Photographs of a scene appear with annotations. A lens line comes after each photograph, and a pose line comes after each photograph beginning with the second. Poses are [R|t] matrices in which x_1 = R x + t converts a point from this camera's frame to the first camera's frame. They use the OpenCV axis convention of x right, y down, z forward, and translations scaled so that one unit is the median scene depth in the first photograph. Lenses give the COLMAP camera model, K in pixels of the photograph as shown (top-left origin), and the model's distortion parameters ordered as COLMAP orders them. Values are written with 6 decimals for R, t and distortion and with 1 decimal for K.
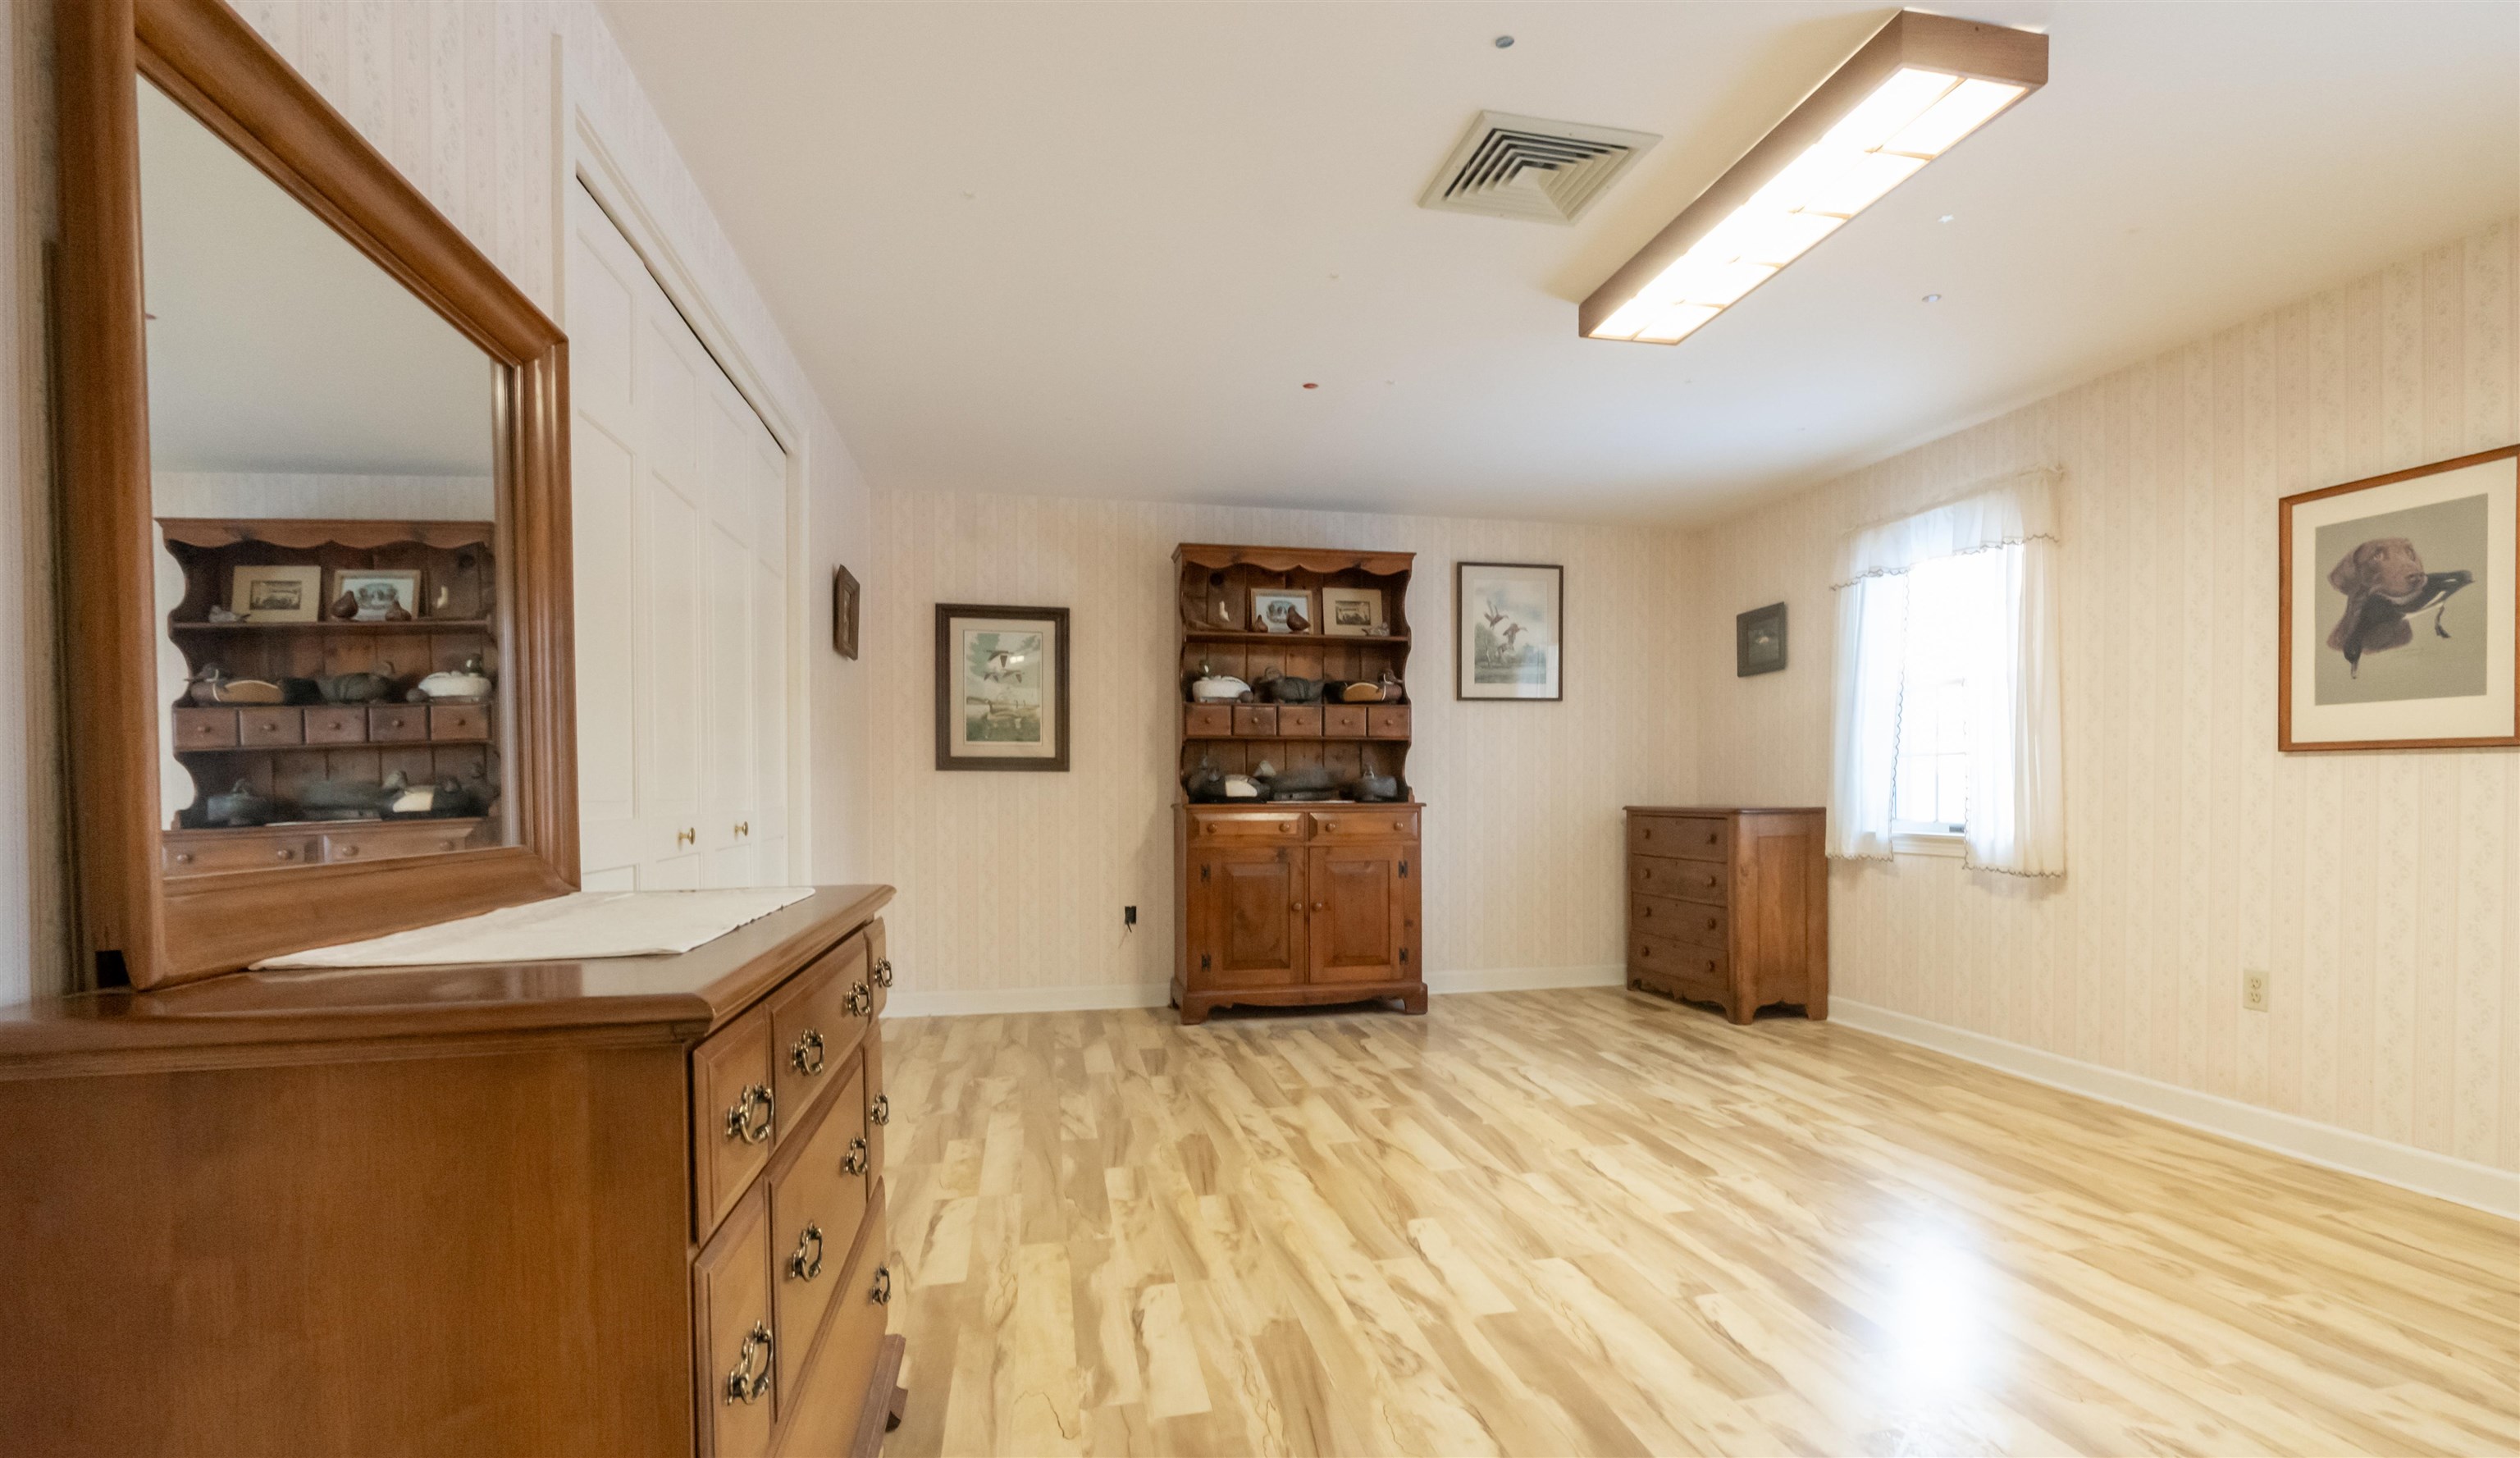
lens RADIAL K [[1188.5, 0, 1264.8], [0, 1188.5, 808.0], [0, 0, 1]] dist [-0.004690, -0.000255]
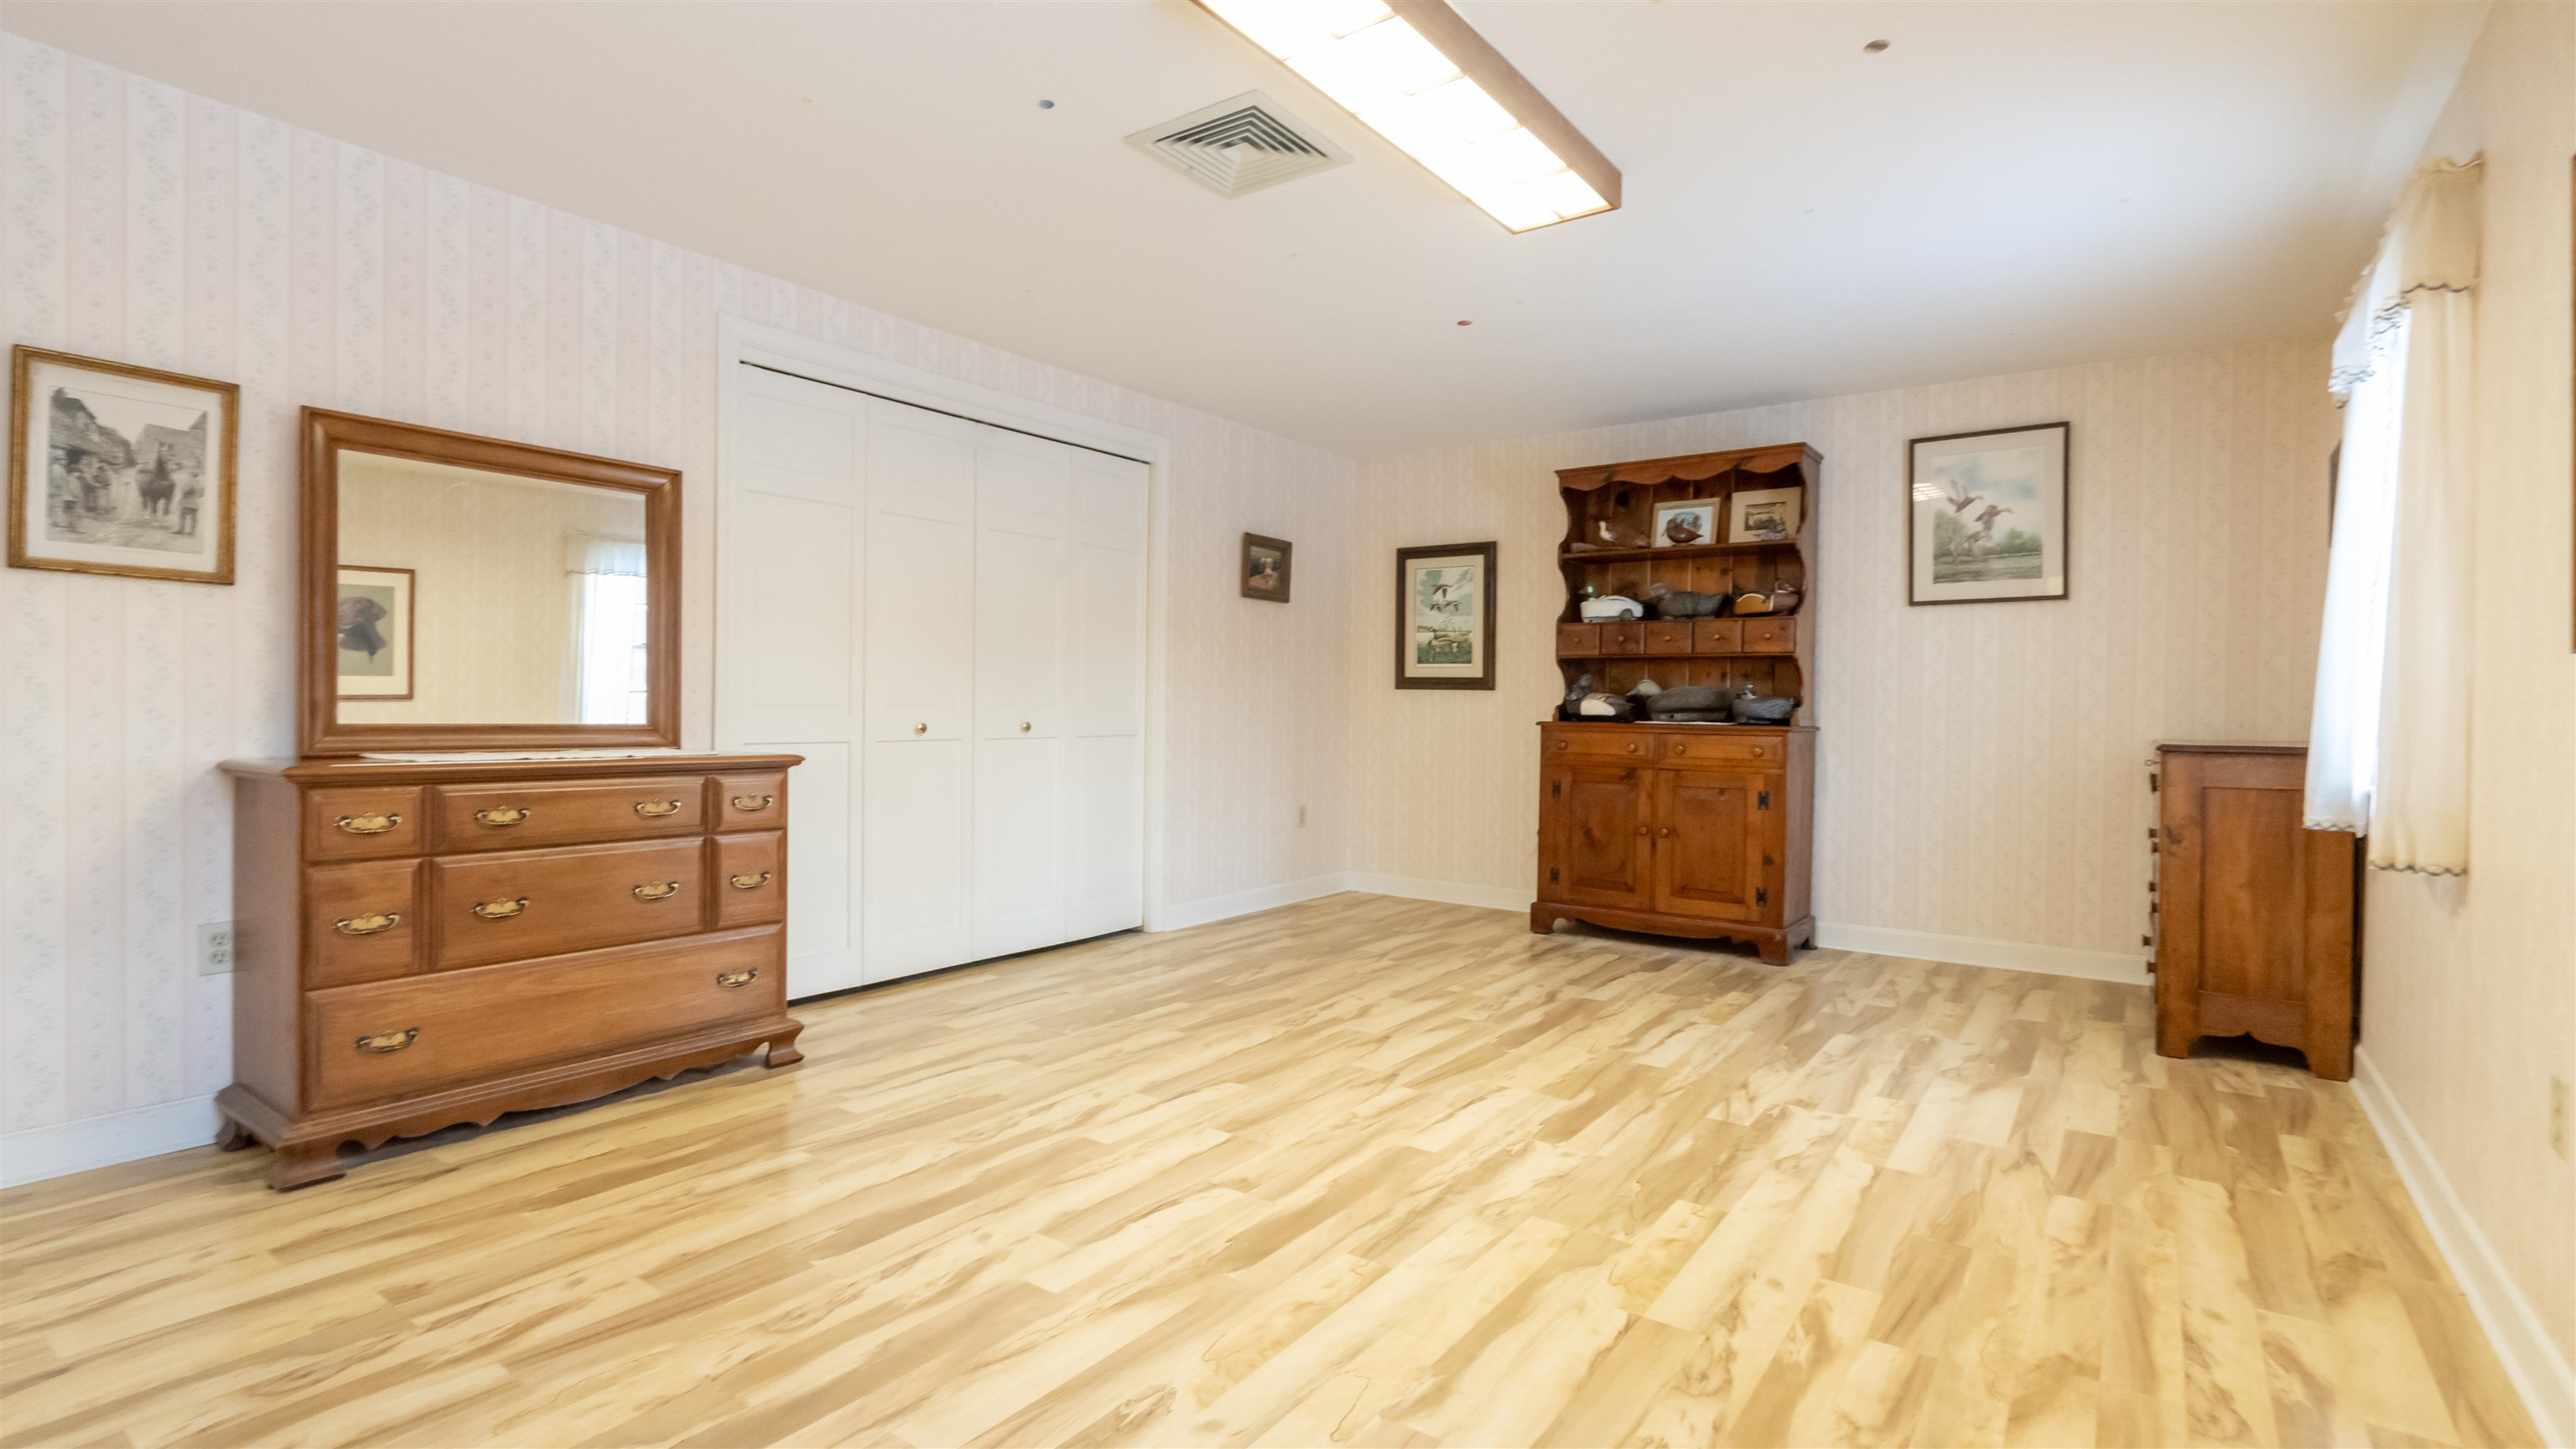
lens RADIAL K [[1137.2, 0, 1288.0], [0, 1137.2, 724.5], [0, 0, 1]] dist [-0.013077, -0.000066]
pose [[0.668414, 0.024524, -0.743385, 0.500280], [-0.025087, 0.999631, 0.010421, -0.005270], [0.743367, 0.011683, 0.668782, 0.159068]]
